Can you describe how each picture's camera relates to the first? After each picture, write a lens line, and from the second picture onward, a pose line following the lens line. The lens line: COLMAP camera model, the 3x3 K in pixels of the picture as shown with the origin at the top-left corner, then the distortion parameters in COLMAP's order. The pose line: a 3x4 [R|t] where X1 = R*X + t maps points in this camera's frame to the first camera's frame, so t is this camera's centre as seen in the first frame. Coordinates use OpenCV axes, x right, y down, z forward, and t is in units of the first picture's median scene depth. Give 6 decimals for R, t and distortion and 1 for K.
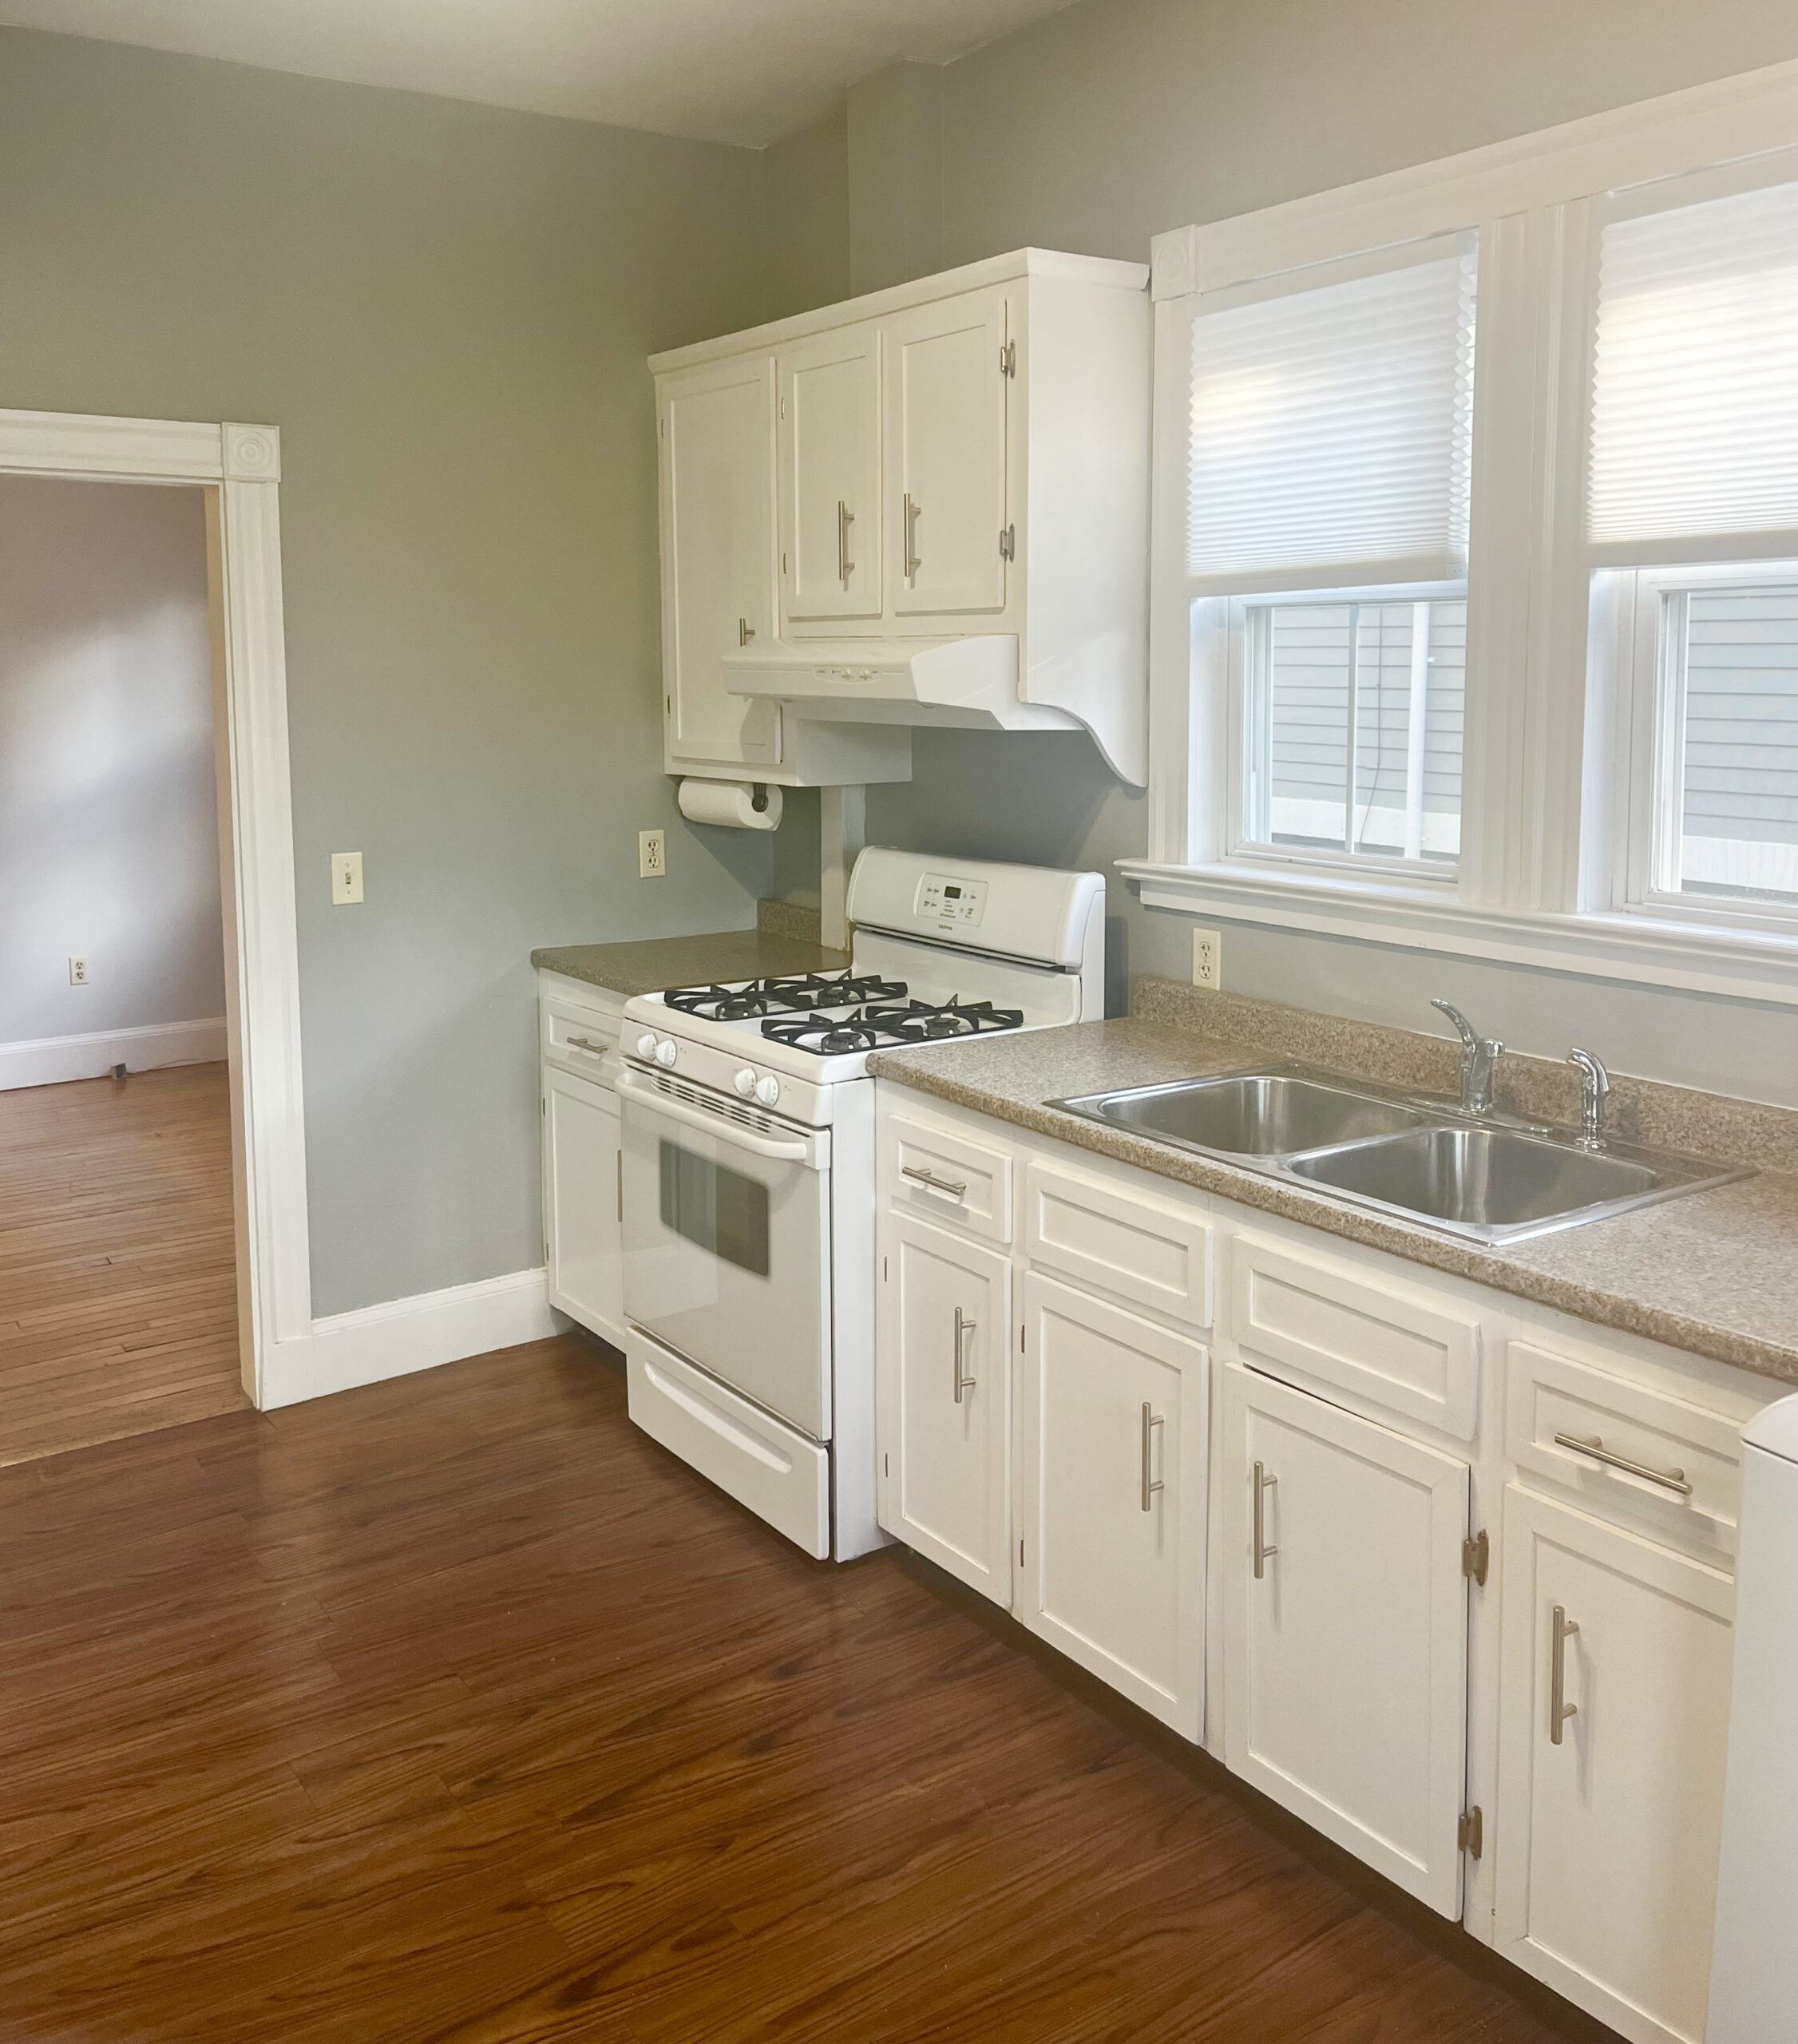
lens RADIAL K [[1844.5, 0, 895.0], [0, 1844.5, 842.9], [0, 0, 1]] dist [0.079823, -0.091349]
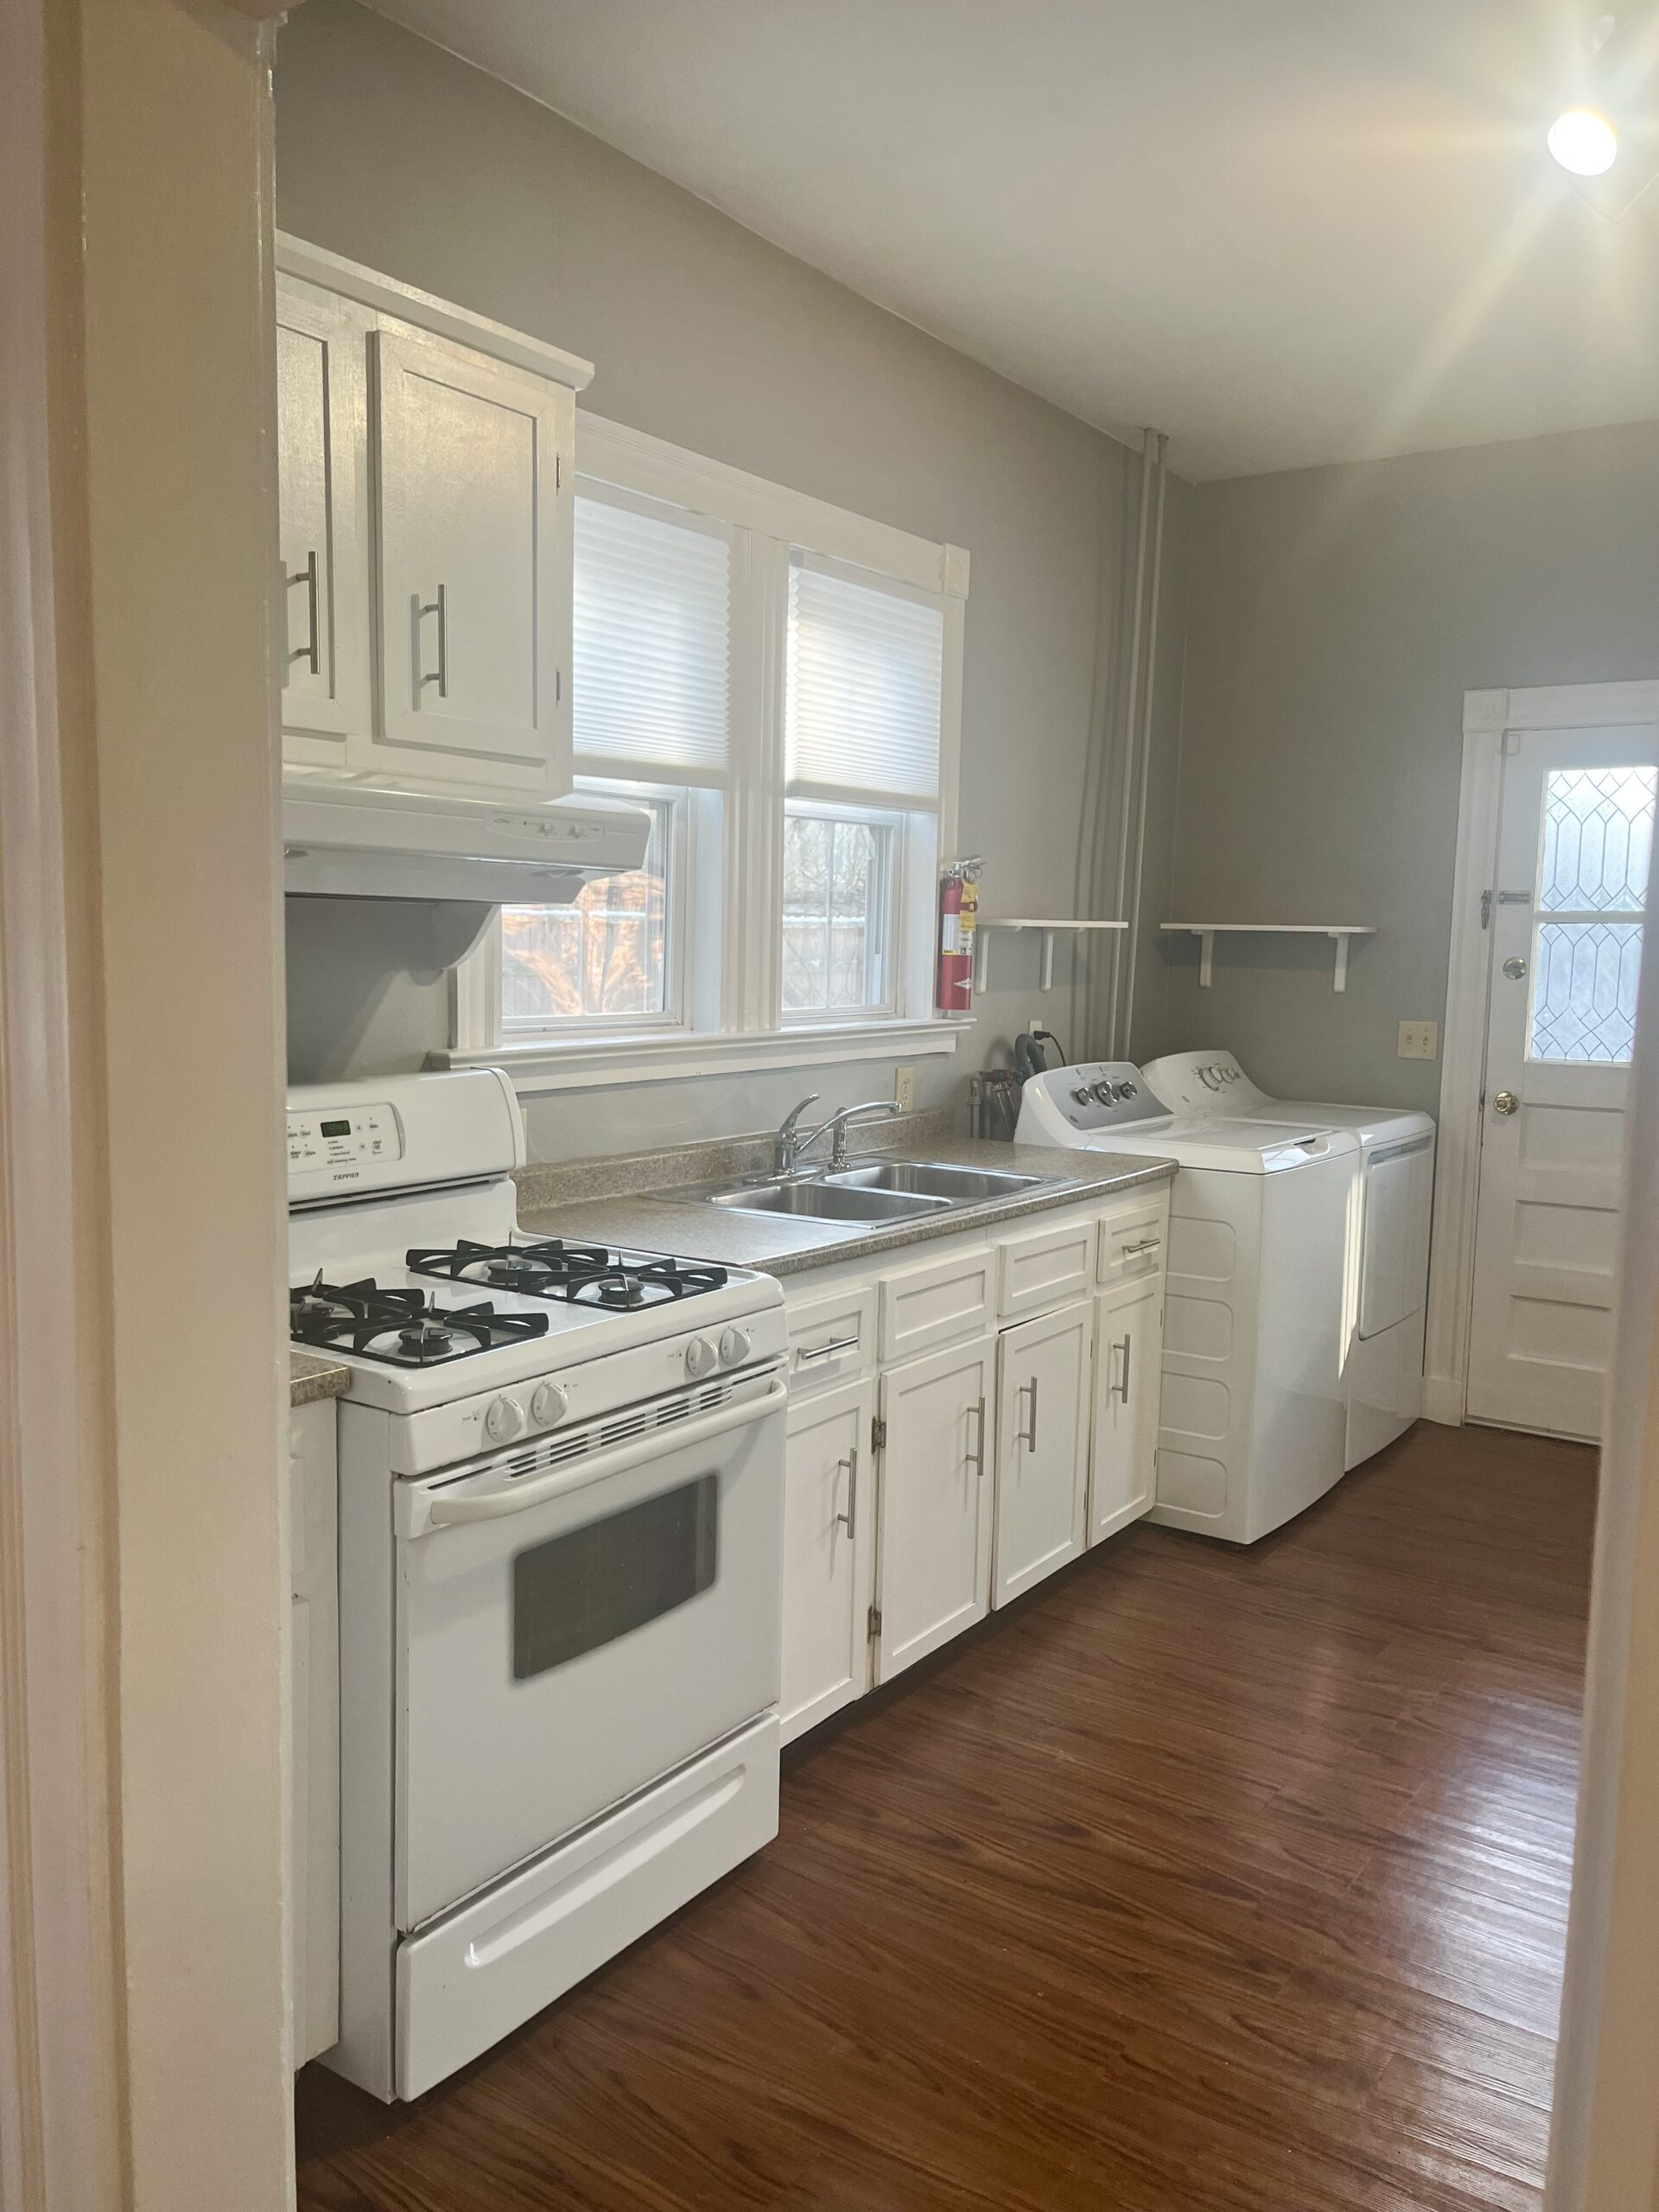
lens RADIAL K [[1641.4, 0, 829.5], [0, 1641.4, 1106.0], [0, 0, 1]] dist [0.082468, -0.130726]
pose [[-0.345187, -0.105112, 0.932629, -0.746984], [0.072021, 0.987812, 0.137988, -0.067354], [-0.935767, 0.114801, -0.333409, 1.189757]]
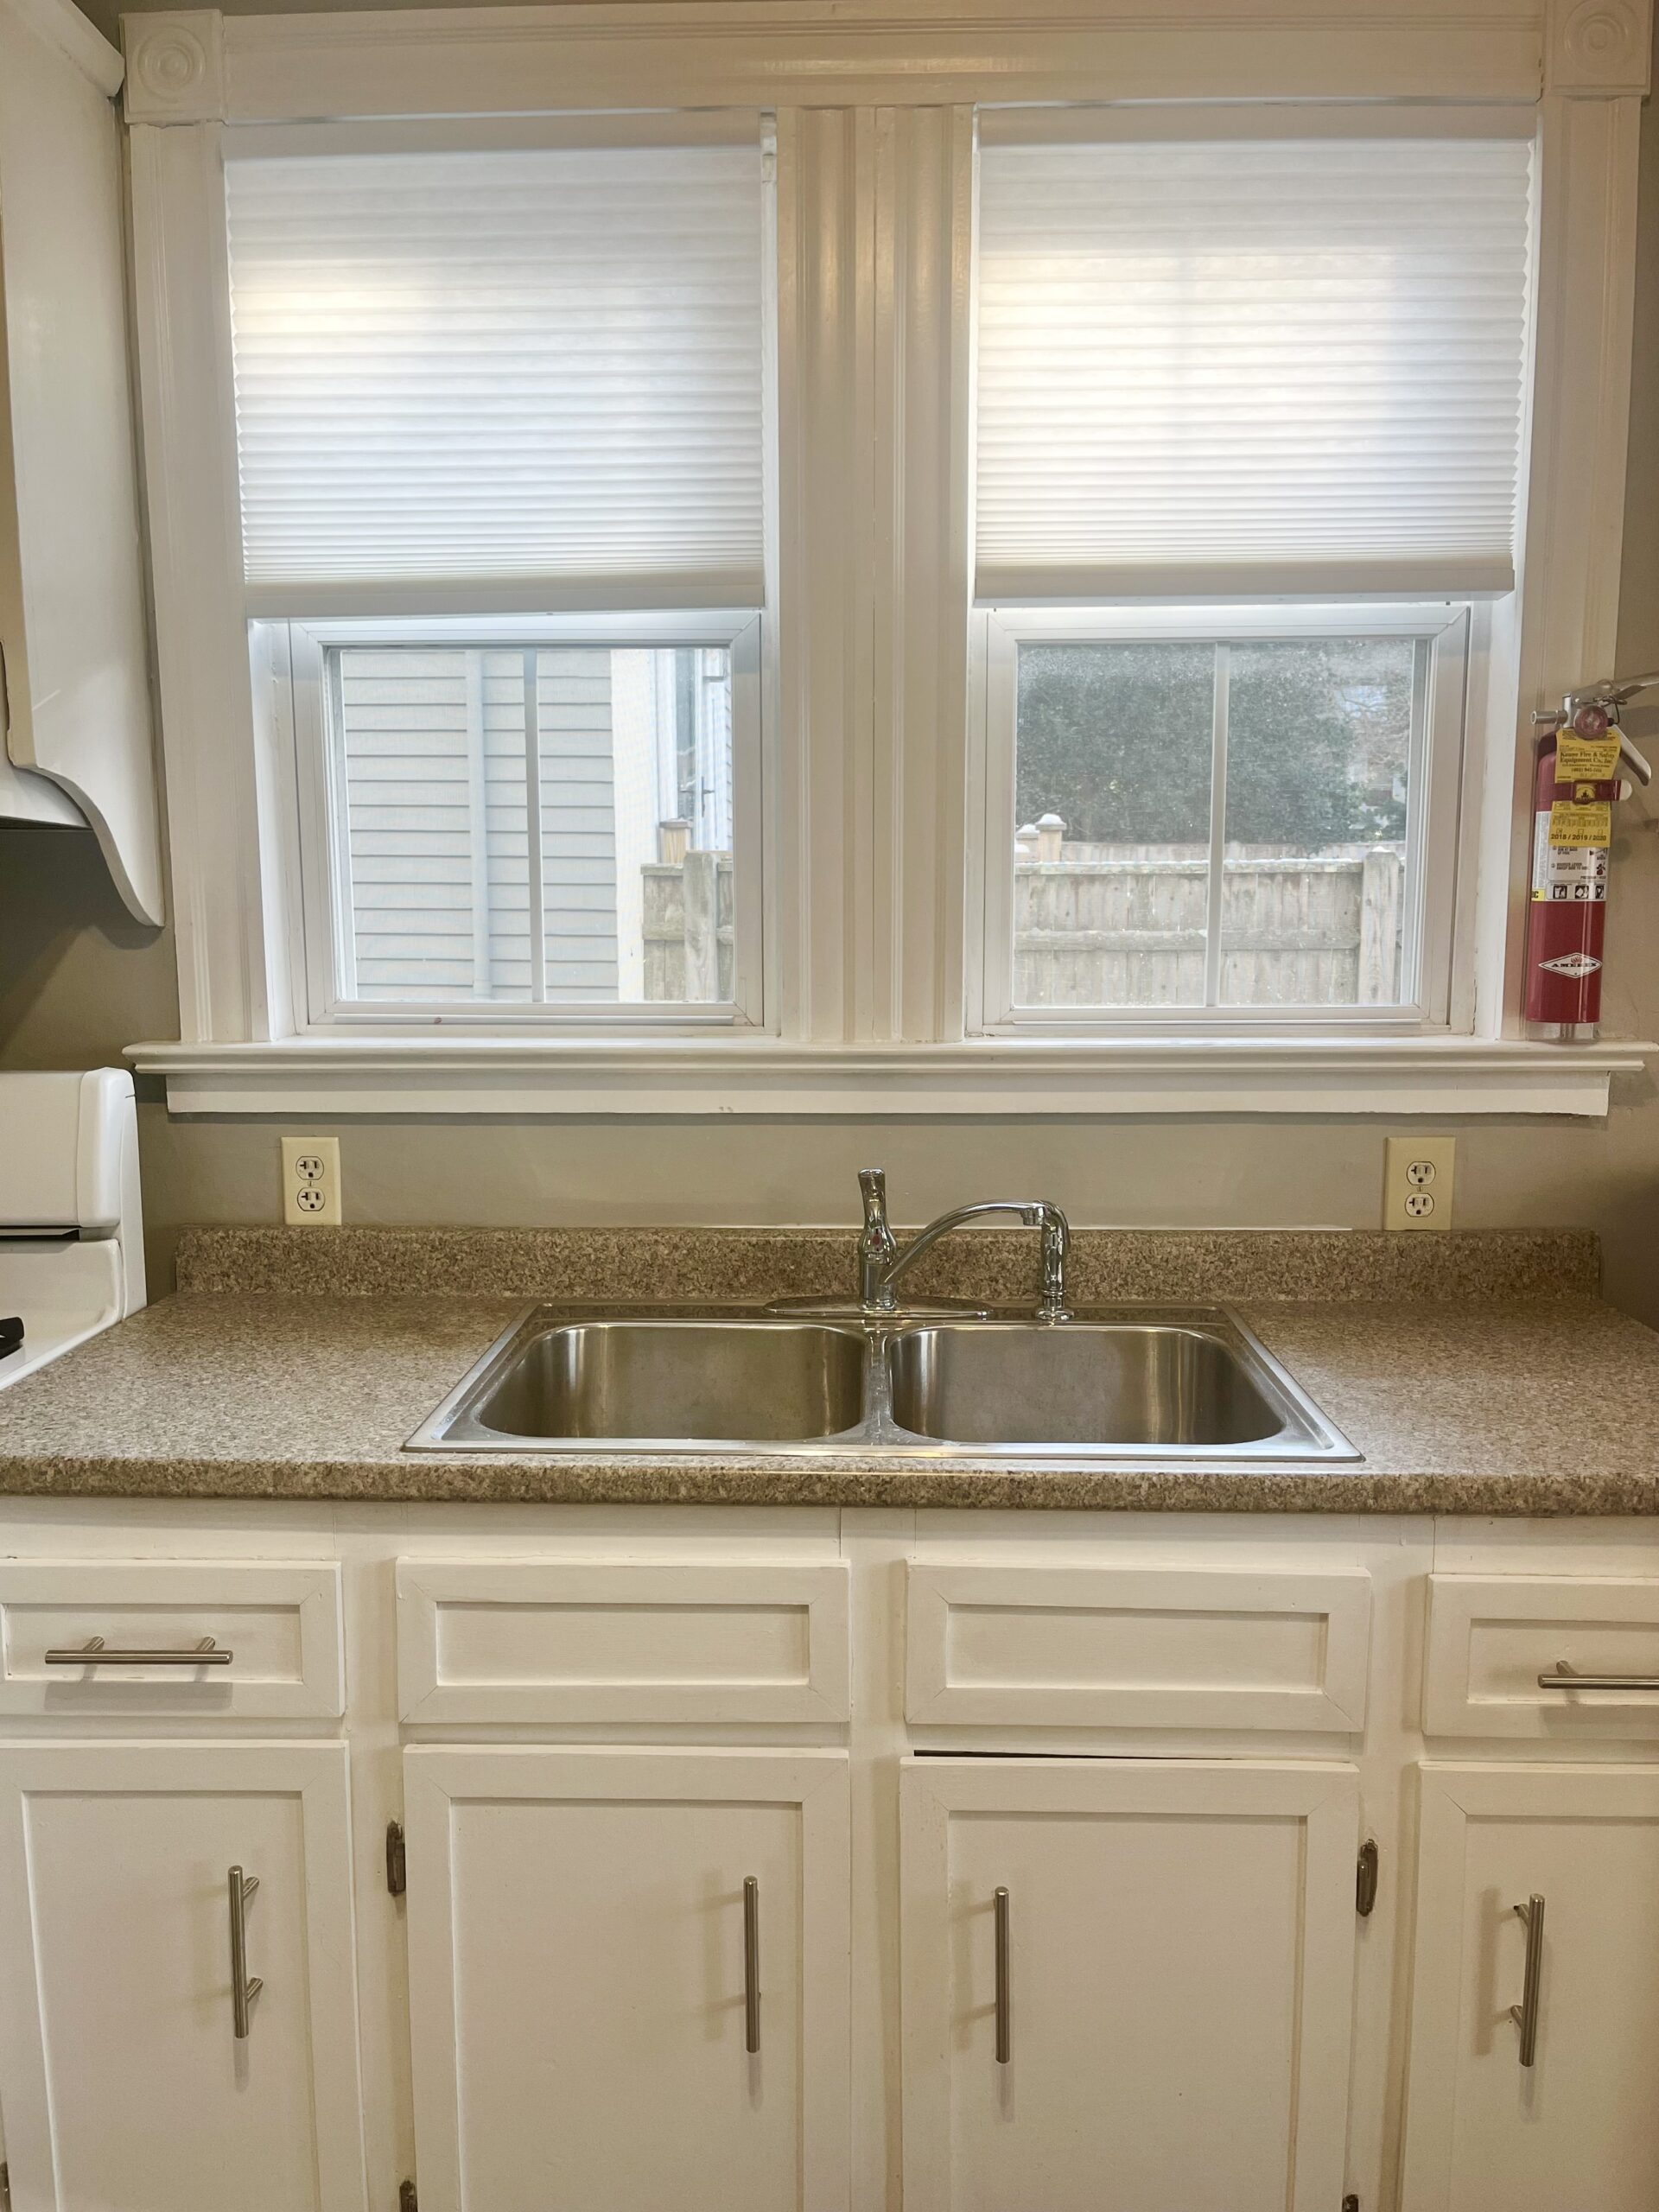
lens RADIAL K [[1695.8, 0, 832.1], [0, 1695.8, 1120.7], [0, 0, 1]] dist [0.073688, -0.116239]
pose [[0.588209, -0.105297, 0.801825, -0.218783], [0.079101, 0.994224, 0.072536, 0.012242], [-0.804831, 0.020758, 0.593141, 0.512794]]
